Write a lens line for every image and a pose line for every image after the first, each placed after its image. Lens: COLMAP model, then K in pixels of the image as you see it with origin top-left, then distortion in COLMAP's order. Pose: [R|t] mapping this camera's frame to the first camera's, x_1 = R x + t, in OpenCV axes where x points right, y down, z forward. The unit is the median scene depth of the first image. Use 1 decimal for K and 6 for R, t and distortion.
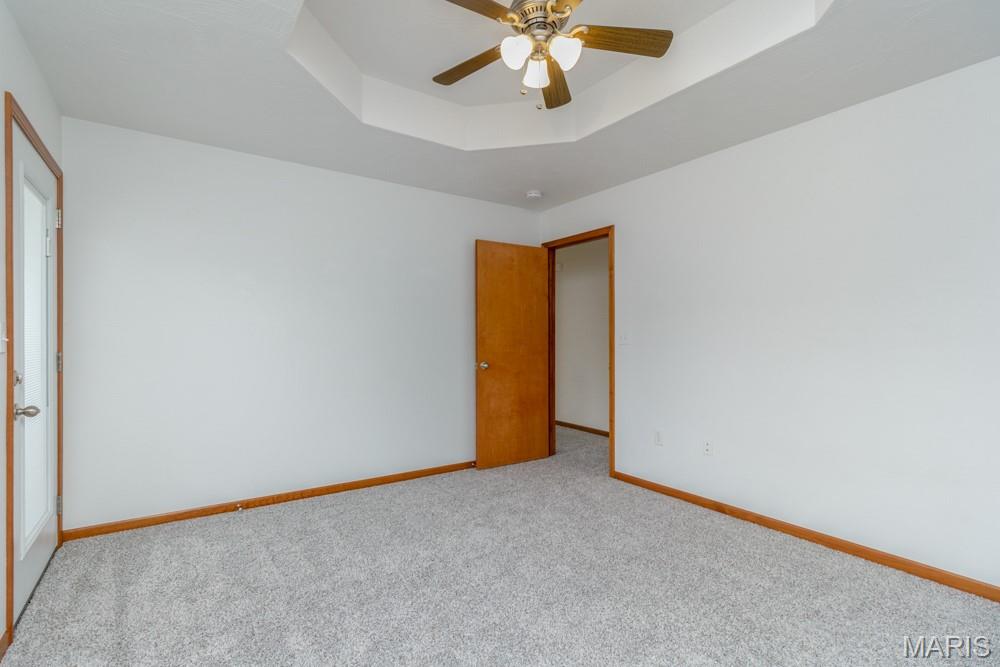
lens RADIAL K [[477.0, 0, 496.2], [0, 477.0, 333.0], [0, 0, 1]] dist [0.001299, 0.000144]
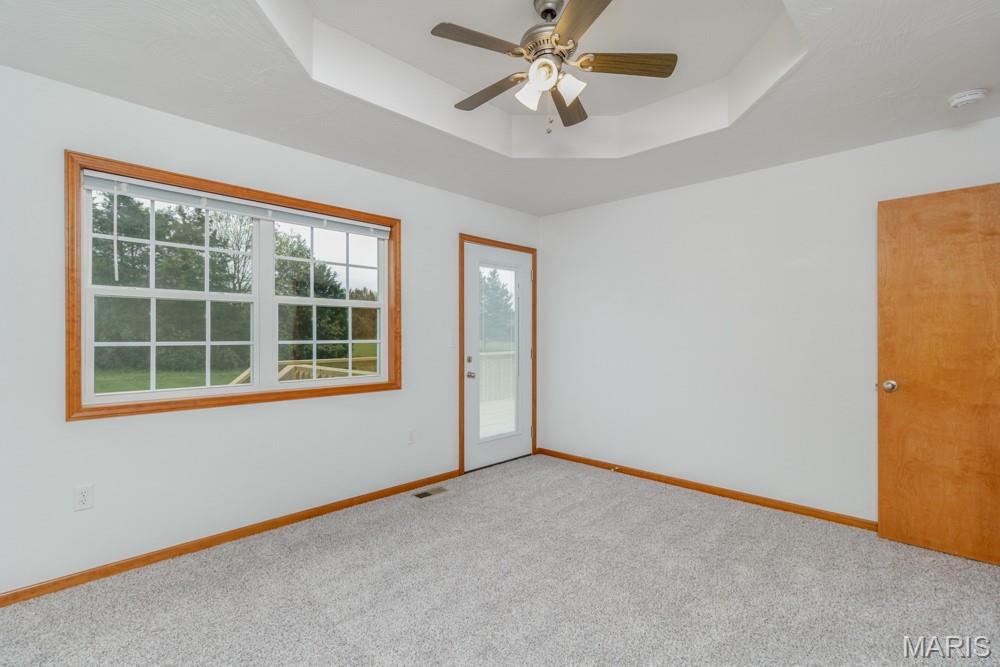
lens RADIAL K [[477.0, 0, 496.2], [0, 477.0, 333.0], [0, 0, 1]] dist [0.001299, 0.000144]
pose [[0.179354, -0.005873, -0.983767, 0.540274], [0.006553, 0.999967, -0.004775, -0.007743], [0.983763, -0.005590, 0.179387, 0.332683]]
